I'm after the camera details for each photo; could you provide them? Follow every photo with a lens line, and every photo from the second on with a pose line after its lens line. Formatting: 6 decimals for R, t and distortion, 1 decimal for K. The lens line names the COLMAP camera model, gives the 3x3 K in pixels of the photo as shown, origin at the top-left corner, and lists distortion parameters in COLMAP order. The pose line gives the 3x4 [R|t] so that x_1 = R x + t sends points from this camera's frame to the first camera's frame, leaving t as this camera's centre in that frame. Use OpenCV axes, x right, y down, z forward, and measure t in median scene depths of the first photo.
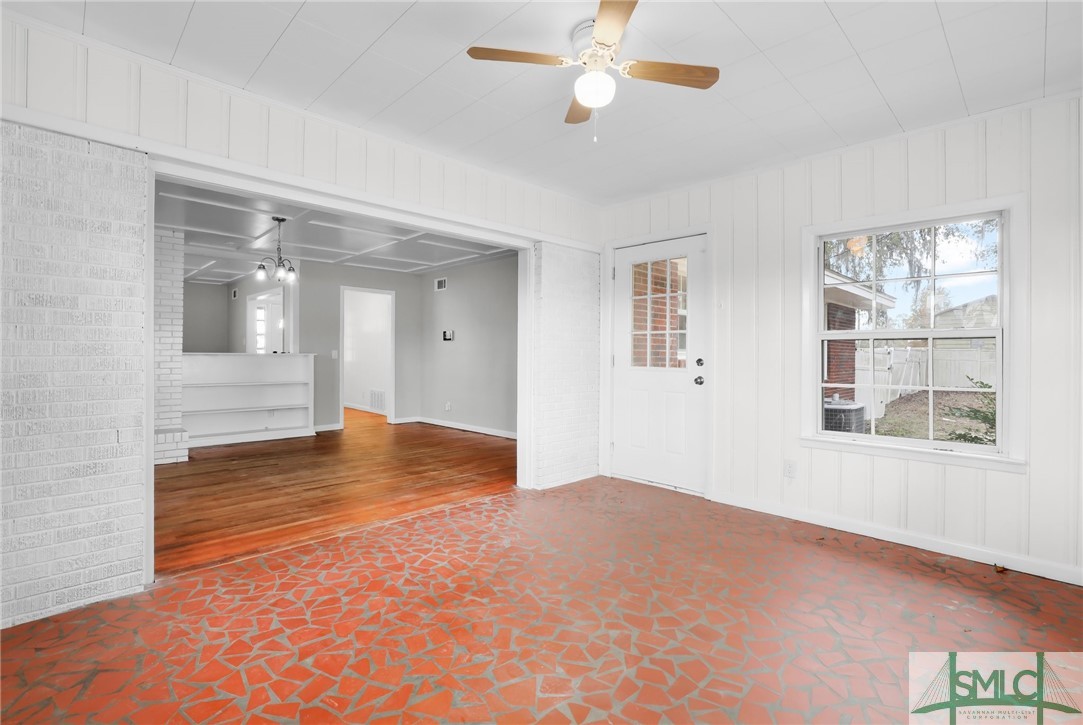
lens RADIAL K [[508.6, 0, 548.5], [0, 508.6, 352.0], [0, 0, 1]] dist [-0.022009, 0.000338]
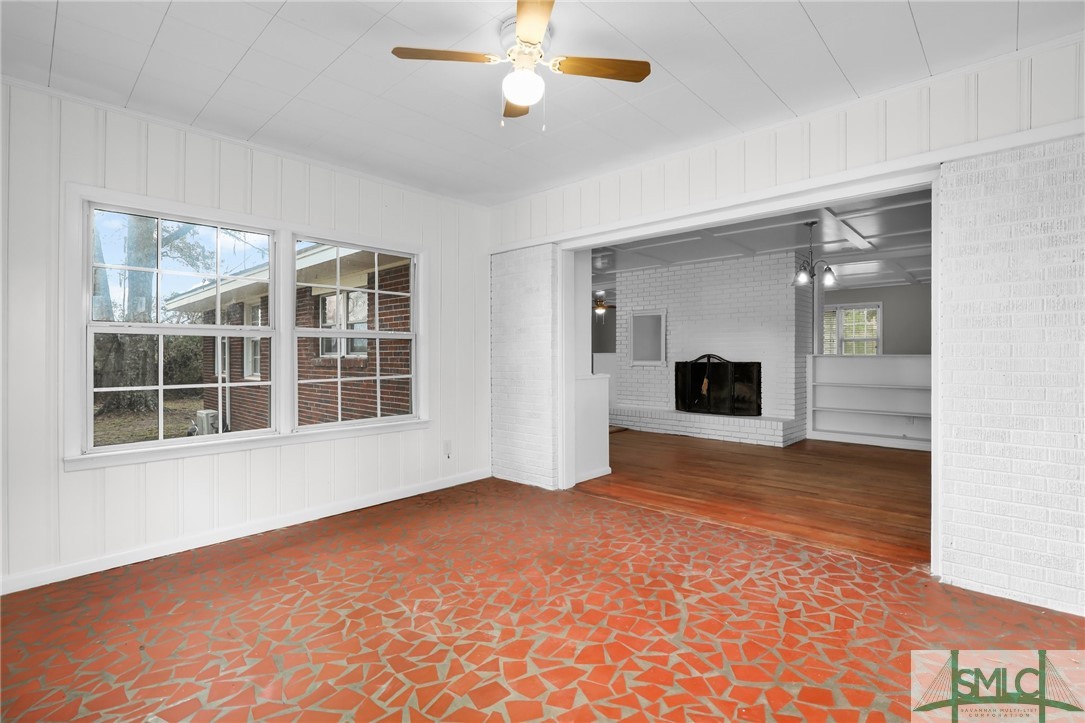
lens RADIAL K [[508.7, 0, 546.5], [0, 508.7, 341.2], [0, 0, 1]] dist [-0.020591, -0.000265]
pose [[0.031582, -0.031552, -0.999003, 0.777532], [0.007783, 0.999479, -0.031321, 0.006978], [0.999471, -0.006786, 0.031811, 0.724846]]
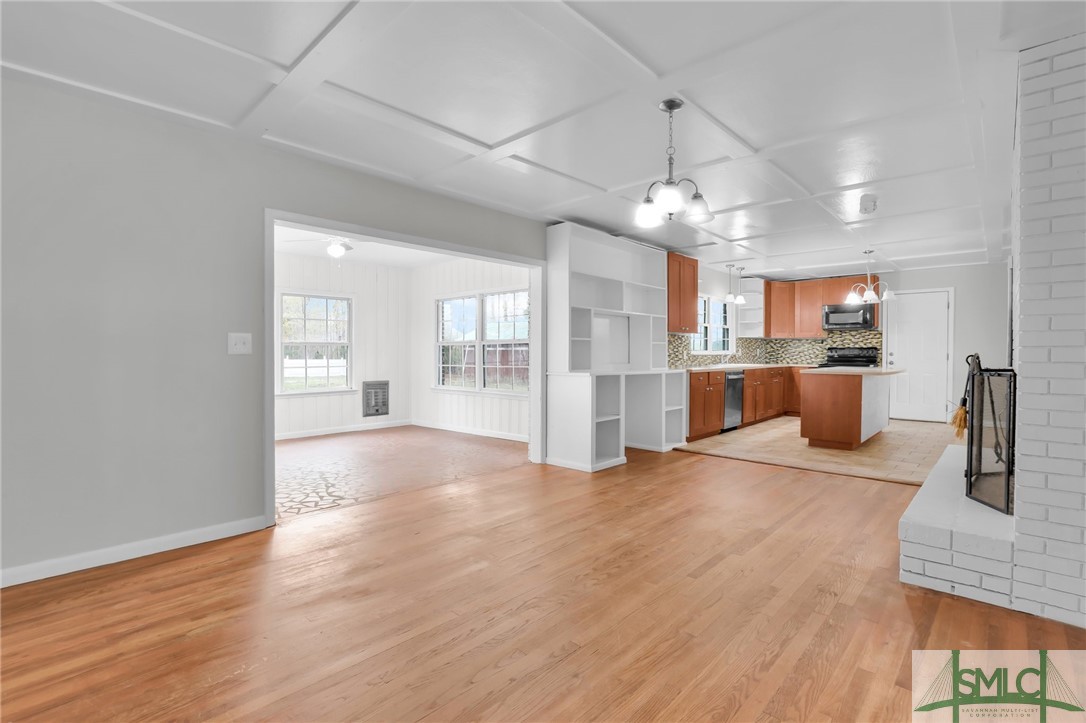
lens RADIAL K [[500.2, 0, 552.0], [0, 500.2, 354.6], [0, 0, 1]] dist [-0.028331, 0.000856]
pose [[-0.999416, -0.002090, -0.034095, -0.662970], [-0.002048, 0.999997, -0.001276, 0.006524], [0.034097, -0.001205, -0.999418, 2.554634]]
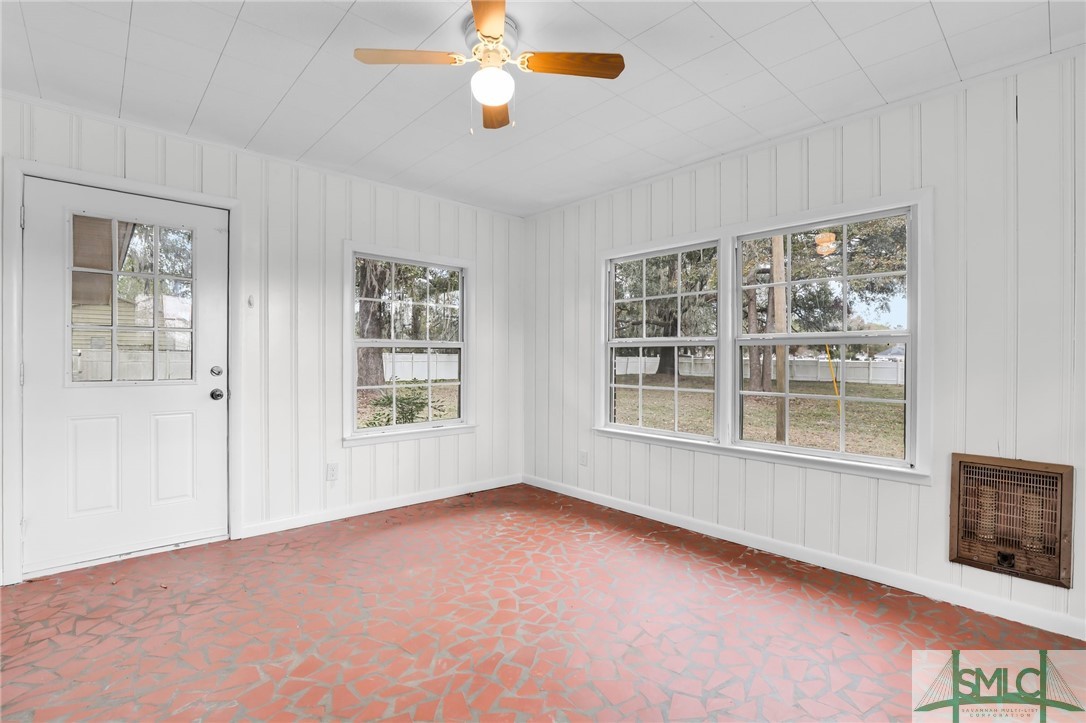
lens RADIAL K [[502.7, 0, 543.0], [0, 502.7, 361.5], [0, 0, 1]] dist [-0.024087, 0.000482]
pose [[0.045886, -0.014405, 0.998843, -0.603996], [-0.004570, 0.999883, 0.014630, -0.013628], [-0.998936, -0.005236, 0.045815, 0.614476]]
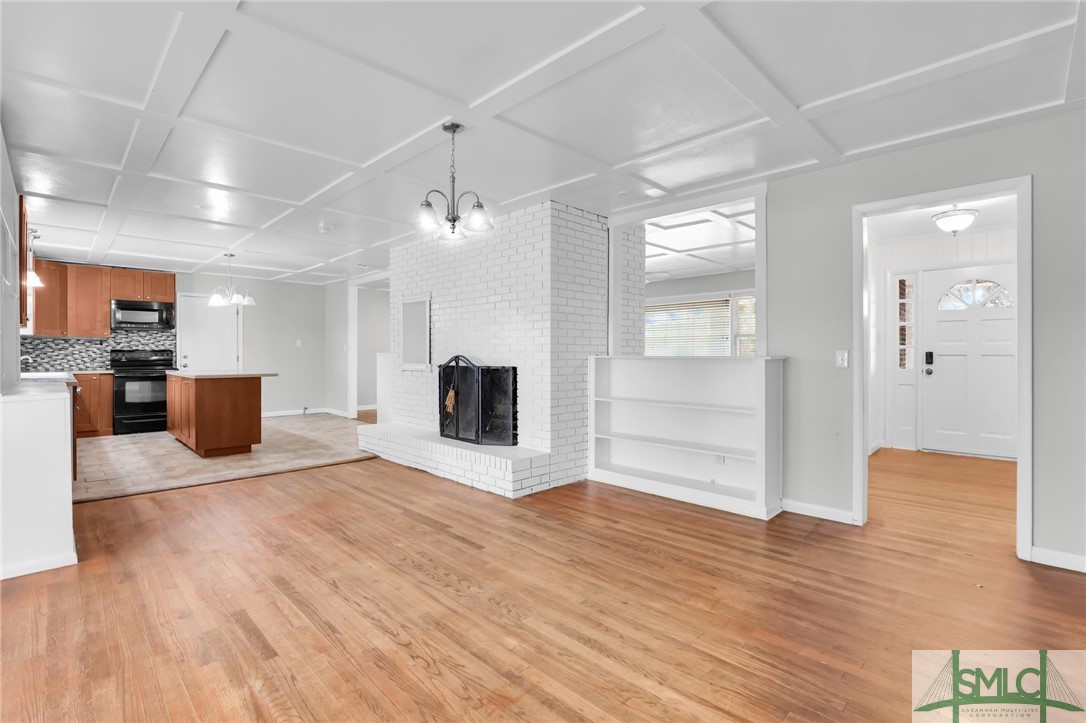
lens RADIAL K [[500.2, 0, 552.0], [0, 500.2, 354.6], [0, 0, 1]] dist [-0.028331, 0.000856]
pose [[0.007394, 0.000471, -0.999973, 0.056865], [0.008481, 0.999964, 0.000533, -0.000469], [0.999937, -0.008484, 0.007390, 1.854337]]
